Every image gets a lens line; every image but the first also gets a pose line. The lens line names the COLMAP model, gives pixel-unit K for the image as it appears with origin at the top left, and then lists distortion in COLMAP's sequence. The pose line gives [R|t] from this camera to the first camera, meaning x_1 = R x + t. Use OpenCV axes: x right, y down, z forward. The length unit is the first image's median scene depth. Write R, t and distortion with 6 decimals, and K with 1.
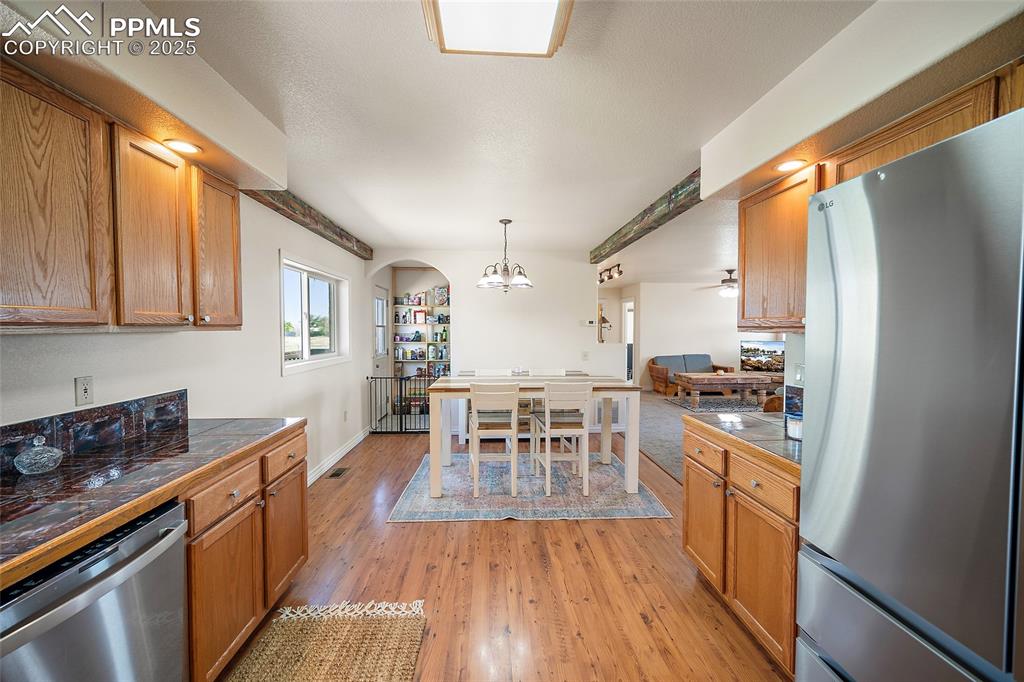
lens RADIAL K [[405.6, 0, 515.7], [0, 405.6, 338.5], [0, 0, 1]] dist [0.000702, -0.000127]
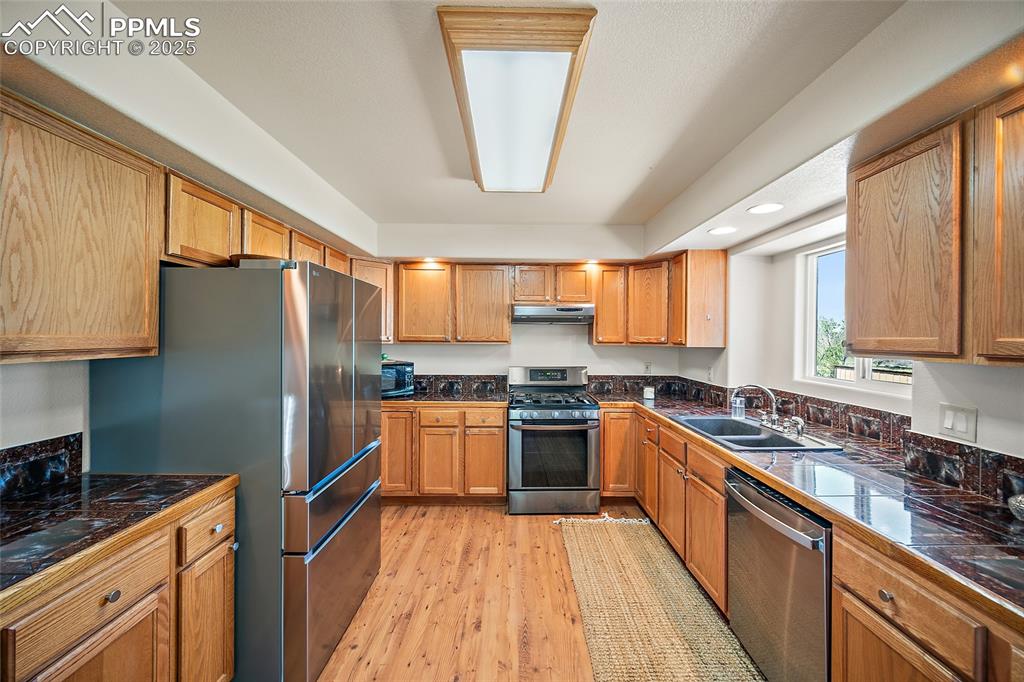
lens RADIAL K [[405.6, 0, 515.7], [0, 405.6, 338.5], [0, 0, 1]] dist [0.000702, -0.000127]
pose [[-0.998596, -0.008507, 0.052278, -0.112700], [-0.006604, 0.999313, 0.036460, -0.110986], [-0.052552, 0.036064, -0.997967, 2.247119]]
